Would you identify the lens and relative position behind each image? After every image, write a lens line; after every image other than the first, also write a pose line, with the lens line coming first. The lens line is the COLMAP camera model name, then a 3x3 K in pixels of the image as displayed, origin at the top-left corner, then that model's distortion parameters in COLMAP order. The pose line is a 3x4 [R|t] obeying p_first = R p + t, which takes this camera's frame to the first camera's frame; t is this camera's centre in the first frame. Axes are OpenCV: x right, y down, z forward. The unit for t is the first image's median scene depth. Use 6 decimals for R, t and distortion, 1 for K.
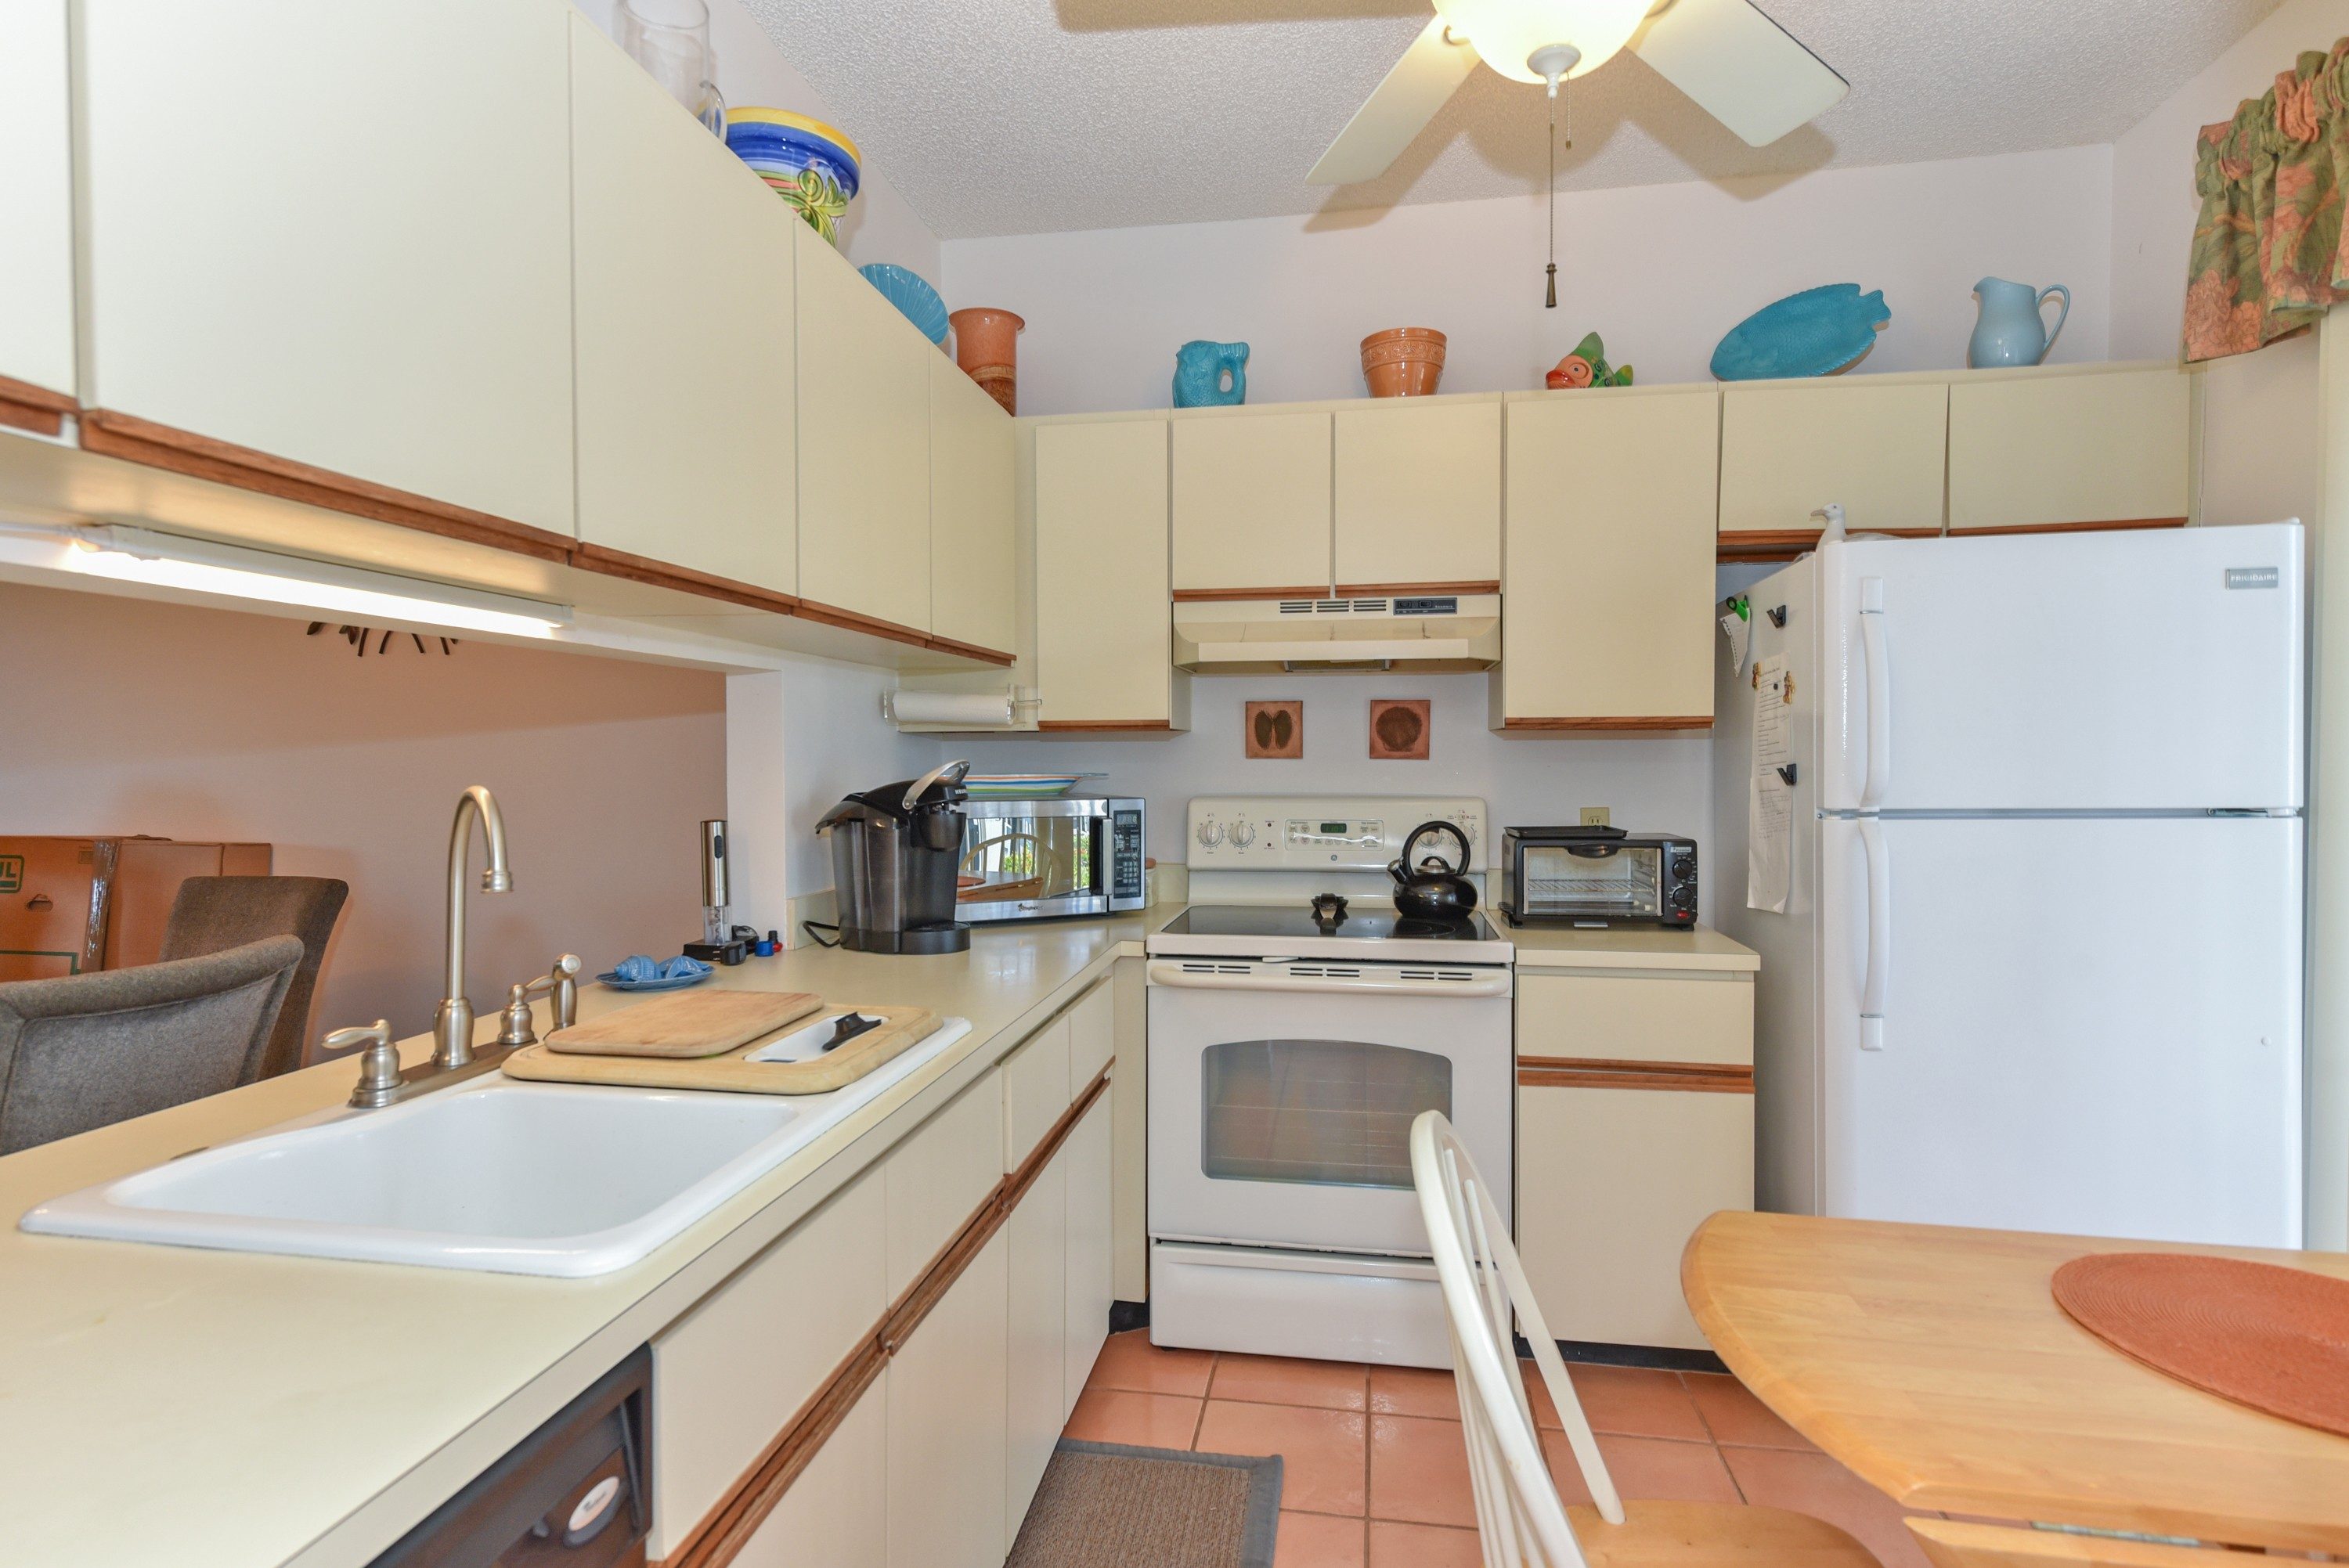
lens RADIAL K [[1148.7, 0, 1184.0], [0, 1148.7, 786.8], [0, 0, 1]] dist [0.001677, -0.000612]
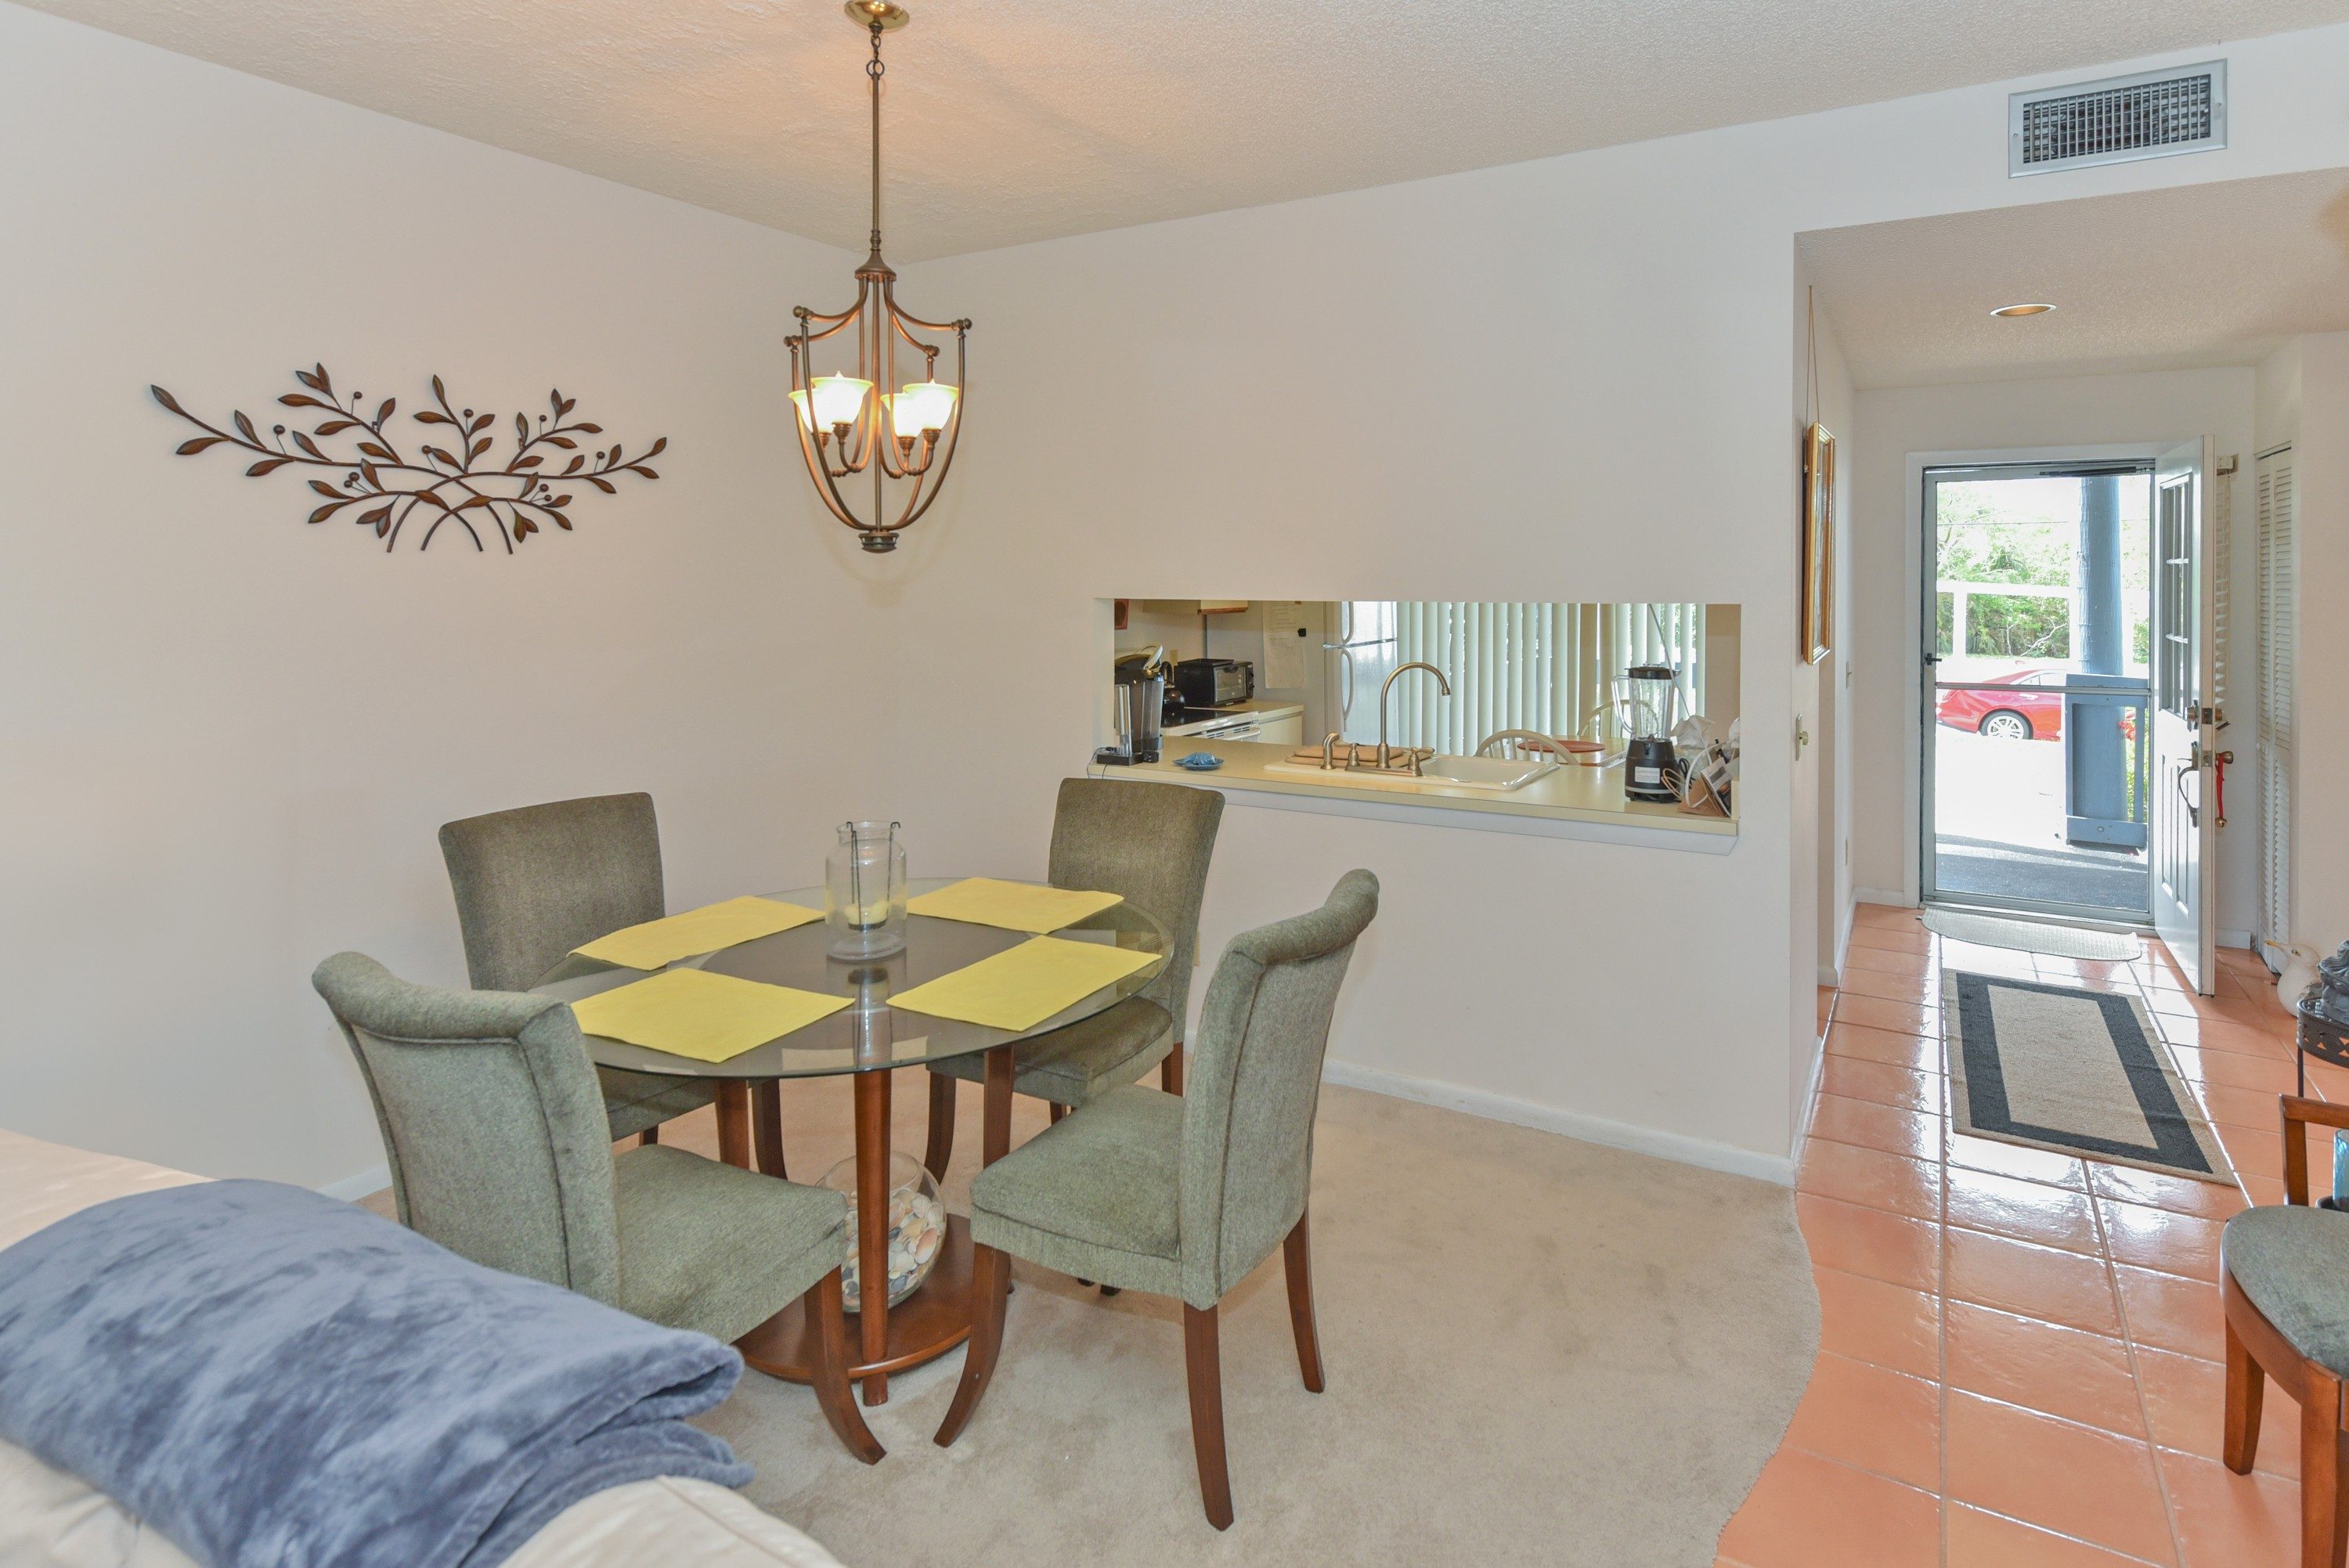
lens RADIAL K [[1233.3, 0, 1184.9], [0, 1233.3, 587.1], [0, 0, 1]] dist [-0.003298, -0.000983]
pose [[0.390809, -0.008322, 0.920434, -1.849333], [0.026089, 0.999658, -0.002039, -0.099426], [-0.920102, 0.024810, 0.390892, 0.158614]]
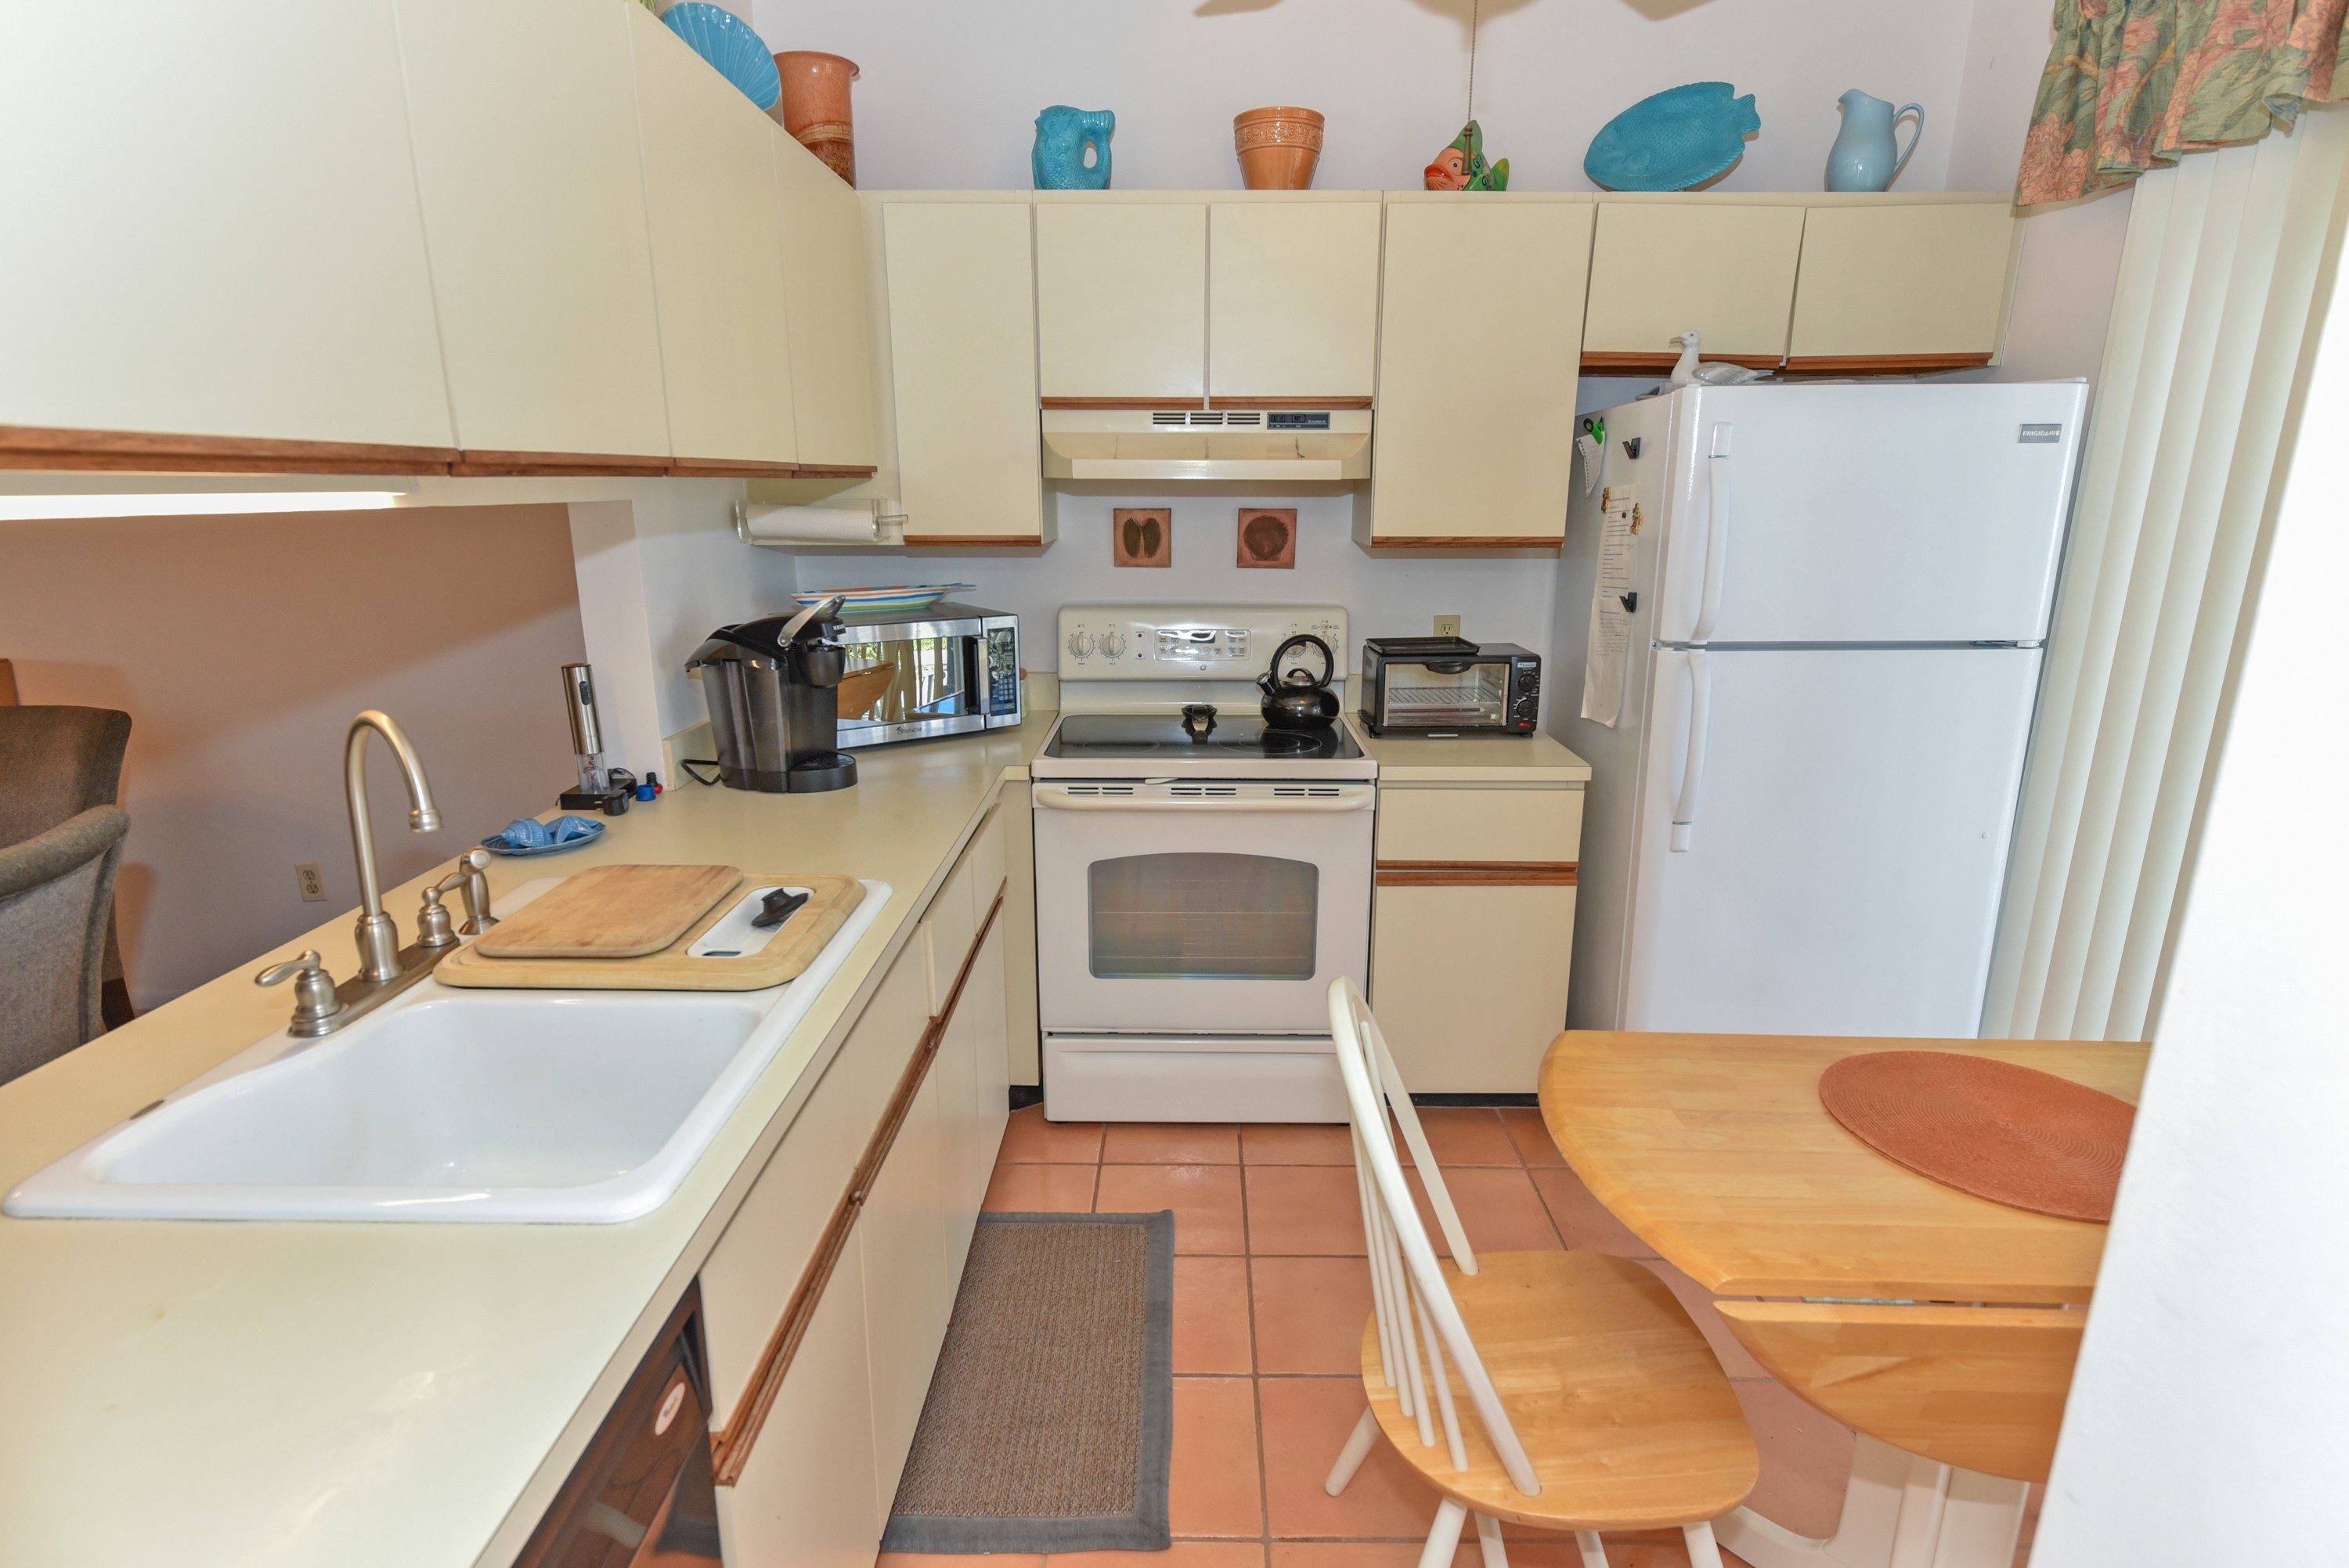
lens RADIAL K [[1148.7, 0, 1184.0], [0, 1148.7, 786.8], [0, 0, 1]] dist [0.001677, -0.000612]
pose [[0.988428, -0.034909, 0.147620, -0.048616], [0.000566, 0.974002, 0.226540, -0.077994], [-0.151690, -0.223835, 0.962750, -0.014910]]
